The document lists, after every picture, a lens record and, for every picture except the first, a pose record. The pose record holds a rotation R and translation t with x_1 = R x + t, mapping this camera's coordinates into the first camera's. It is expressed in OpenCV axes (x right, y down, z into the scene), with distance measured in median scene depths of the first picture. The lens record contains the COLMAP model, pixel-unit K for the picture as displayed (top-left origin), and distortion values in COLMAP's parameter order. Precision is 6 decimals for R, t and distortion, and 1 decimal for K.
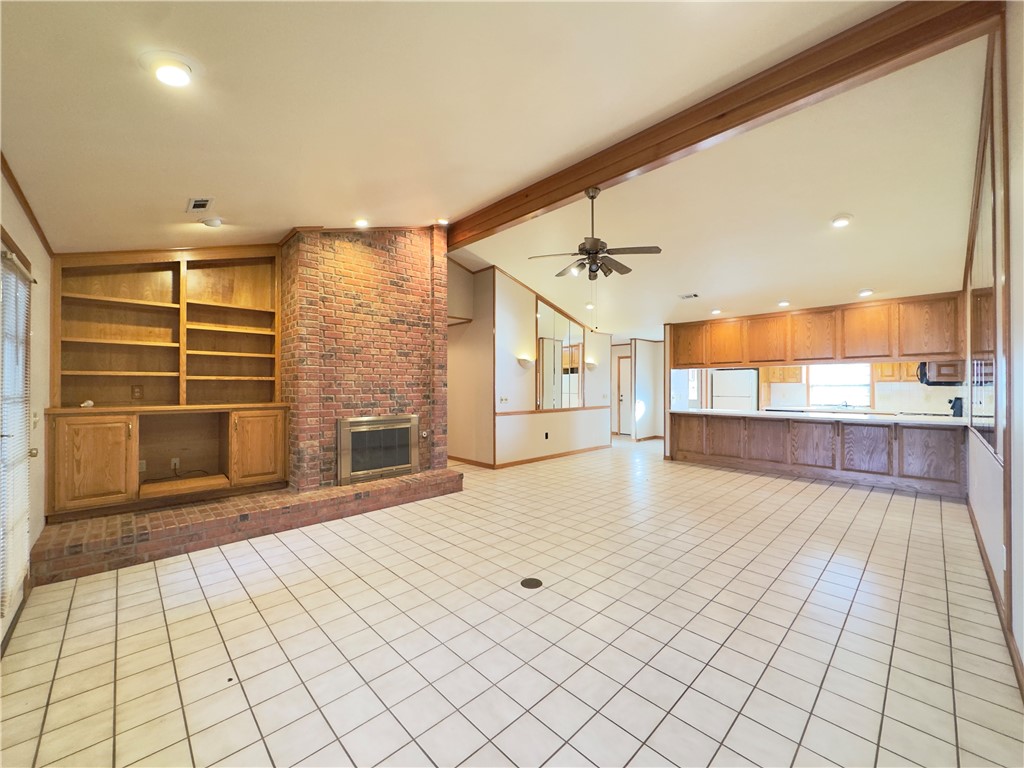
lens RADIAL K [[406.8, 0, 513.4], [0, 406.8, 385.5], [0, 0, 1]] dist [-0.002306, -0.000510]
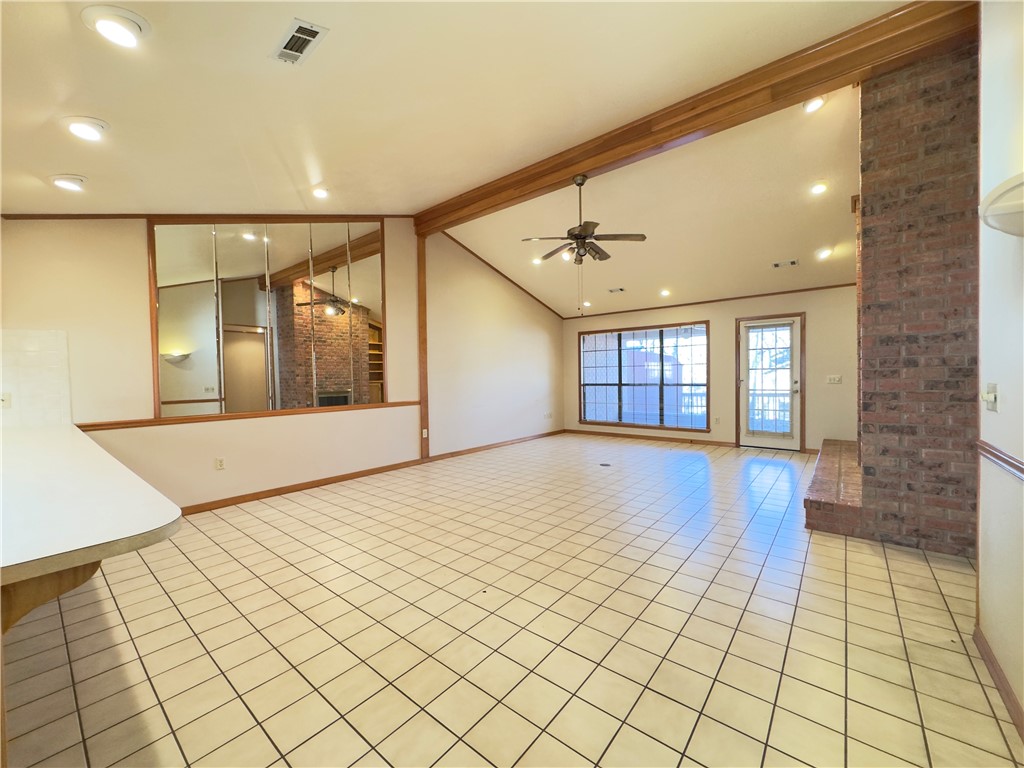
lens RADIAL K [[406.8, 0, 513.4], [0, 406.8, 385.5], [0, 0, 1]] dist [-0.002306, -0.000510]
pose [[-0.992995, 0.021371, -0.116204, 0.352755], [0.018949, 0.999580, 0.021913, 0.019685], [0.116624, 0.019558, -0.992984, 1.436515]]
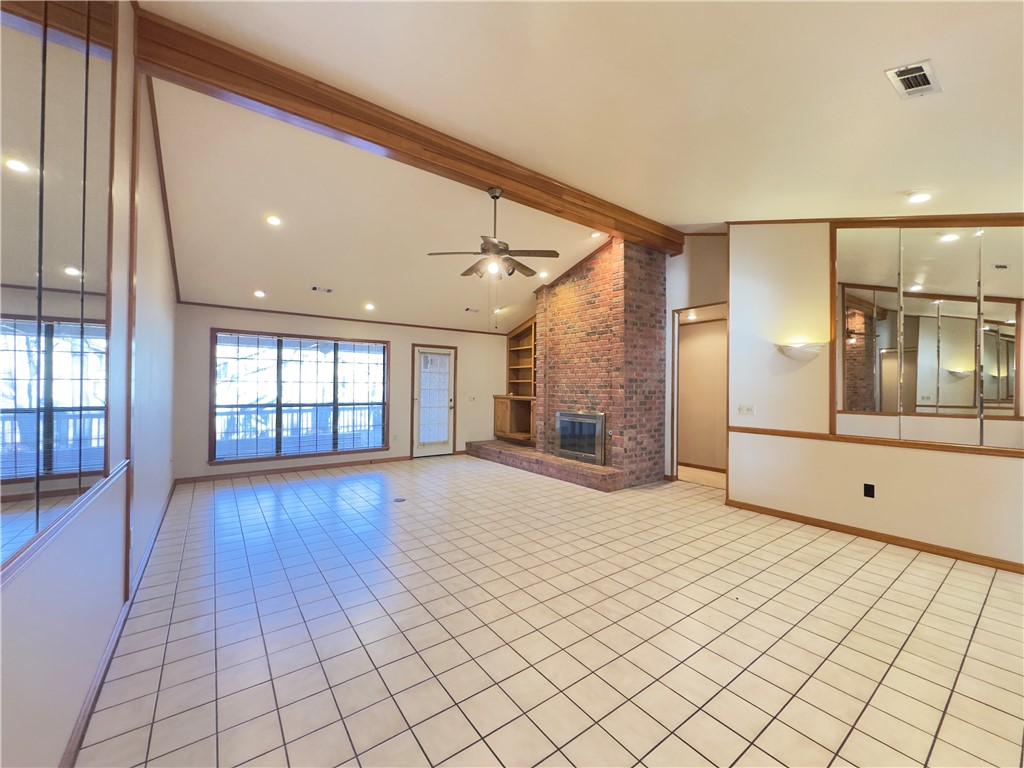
lens RADIAL K [[407.6, 0, 512.0], [0, 407.6, 384.0], [0, 0, 1]] dist [0.000342, -0.000156]
pose [[-0.132749, -0.005604, -0.991134, 0.832264], [-0.006183, 0.999969, -0.004825, -0.001762], [0.991130, 0.005487, -0.132779, 0.832310]]
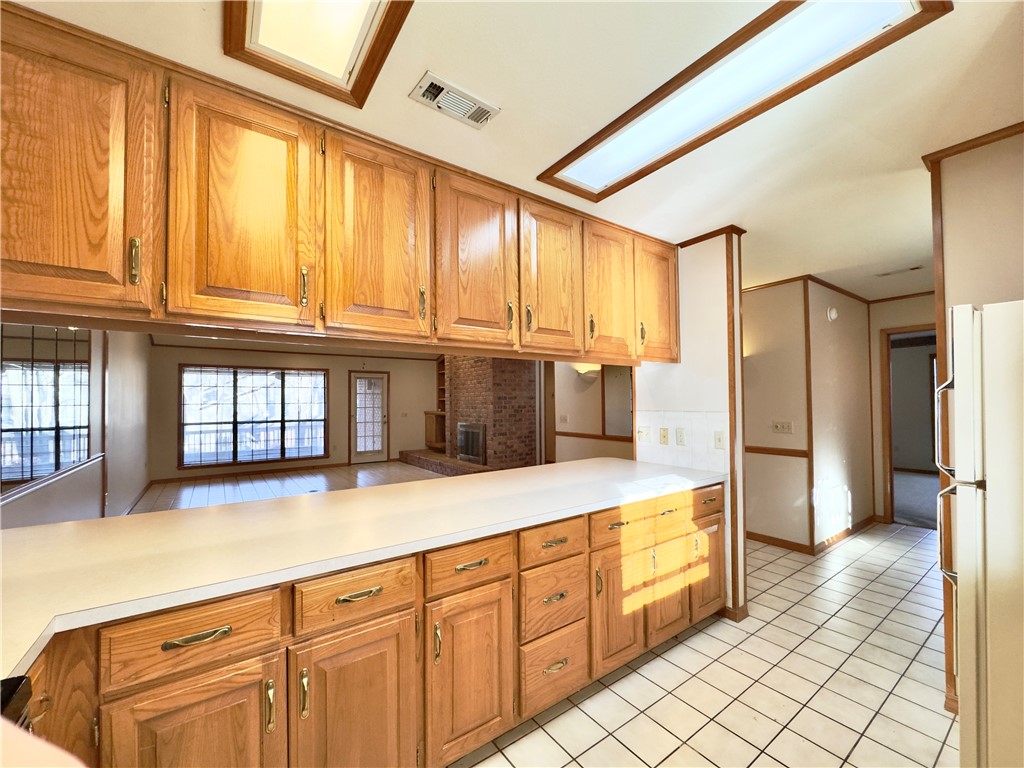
lens RADIAL K [[407.7, 0, 513.5], [0, 407.7, 402.2], [0, 0, 1]] dist [-0.001360, -0.000063]
pose [[-0.141765, 0.000219, -0.989900, 1.063542], [0.010706, 0.999942, -0.001312, -0.001979], [0.989842, -0.010784, -0.141759, 1.205156]]
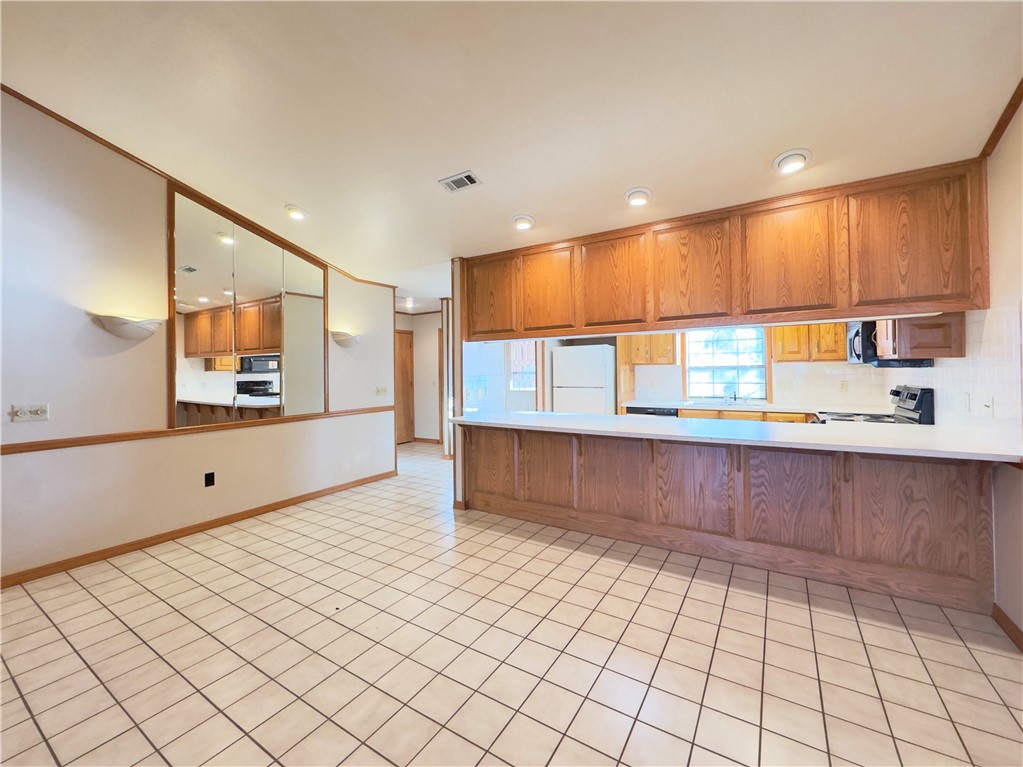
lens RADIAL K [[418.1, 0, 514.2], [0, 418.1, 366.0], [0, 0, 1]] dist [-0.002842, -0.000146]
pose [[0.970827, -0.009729, 0.239584, 0.413090], [0.012098, 0.999891, -0.008419, -0.002571], [-0.239476, 0.011071, 0.970839, 0.569224]]
